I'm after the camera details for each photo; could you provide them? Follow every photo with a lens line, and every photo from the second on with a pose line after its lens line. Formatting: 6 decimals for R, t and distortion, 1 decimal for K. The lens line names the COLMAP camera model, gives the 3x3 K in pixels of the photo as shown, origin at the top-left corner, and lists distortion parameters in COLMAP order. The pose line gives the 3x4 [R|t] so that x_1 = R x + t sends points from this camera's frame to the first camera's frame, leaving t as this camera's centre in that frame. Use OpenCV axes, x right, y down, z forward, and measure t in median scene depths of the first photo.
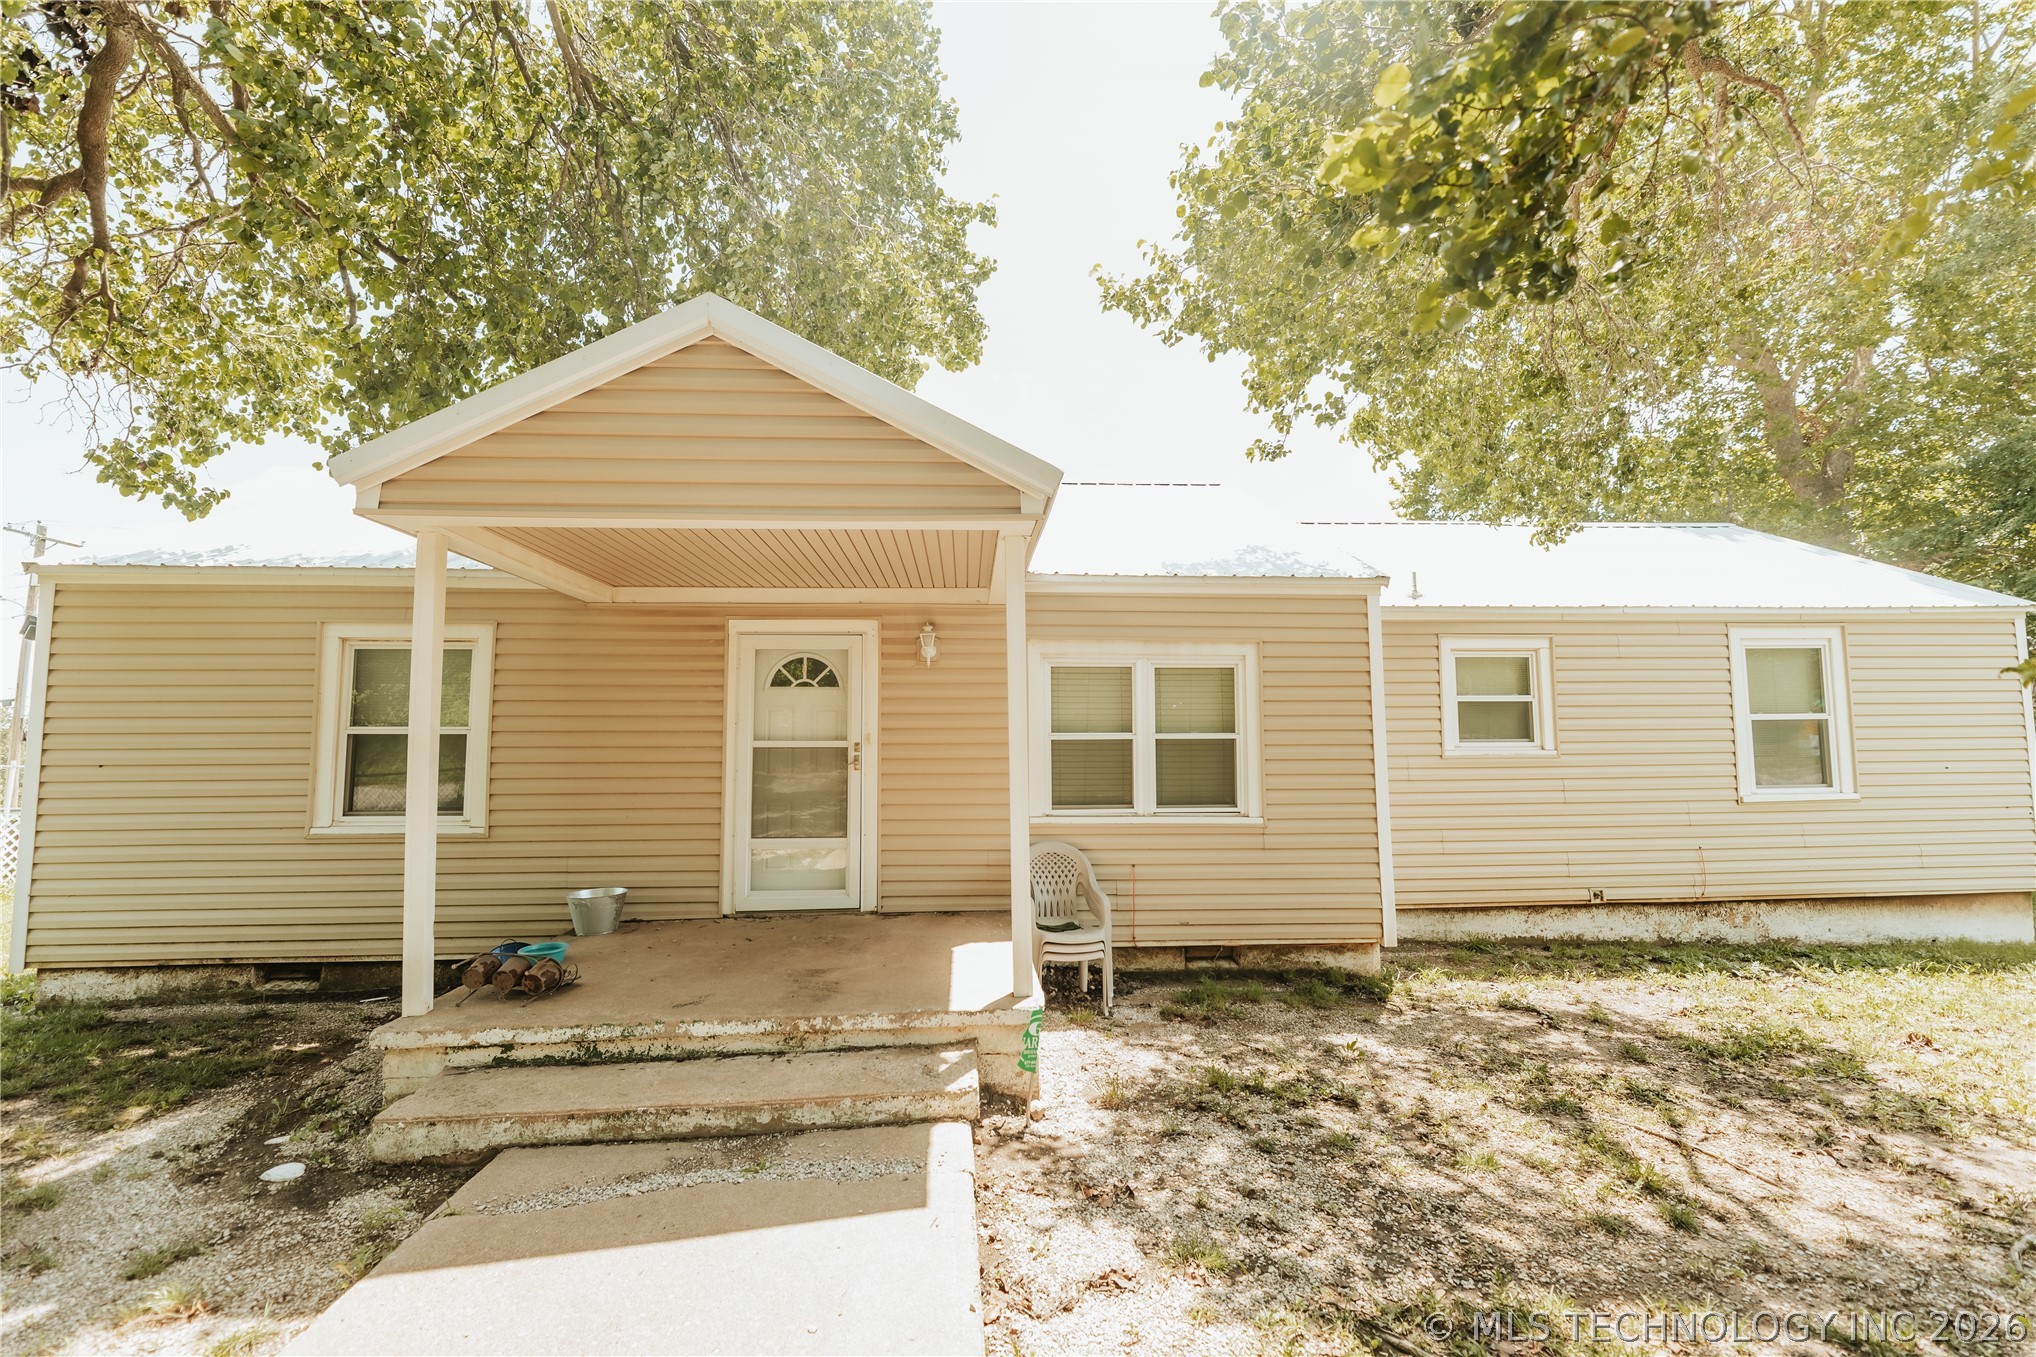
lens RADIAL K [[811.2, 0, 1017.2], [0, 811.2, 682.2], [0, 0, 1]] dist [-0.003663, 0.000142]
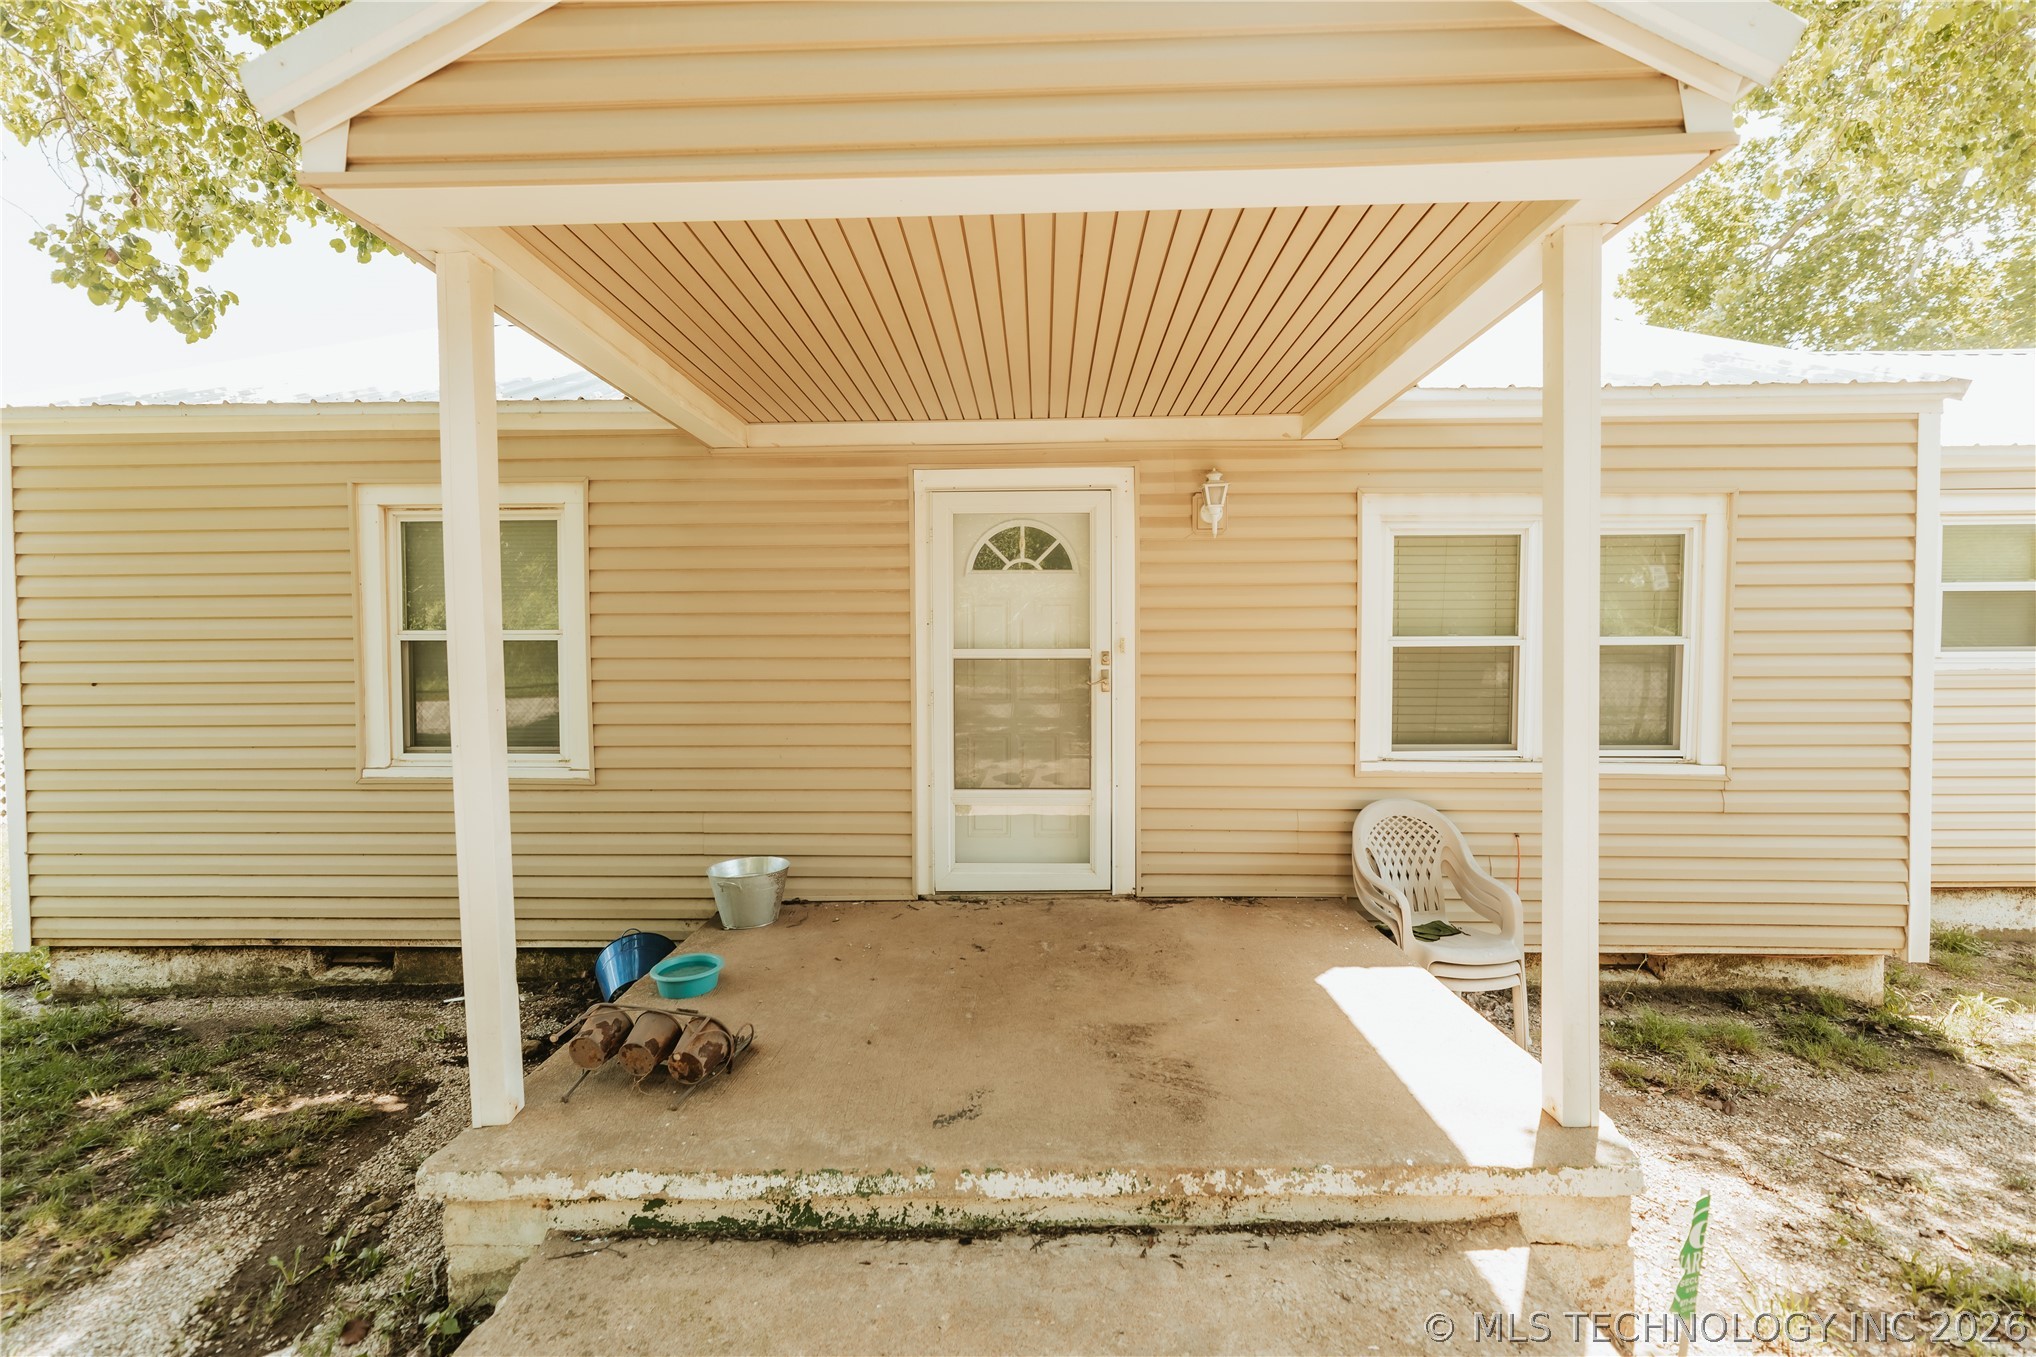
lens RADIAL K [[811.2, 0, 1016.9], [0, 811.2, 681.3], [0, 0, 1]] dist [-0.003663, 0.000142]
pose [[0.995934, 0.002114, -0.090057, -0.216954], [0.007259, 0.994590, 0.103621, 0.029664], [0.089789, -0.103854, 0.990531, 0.332549]]
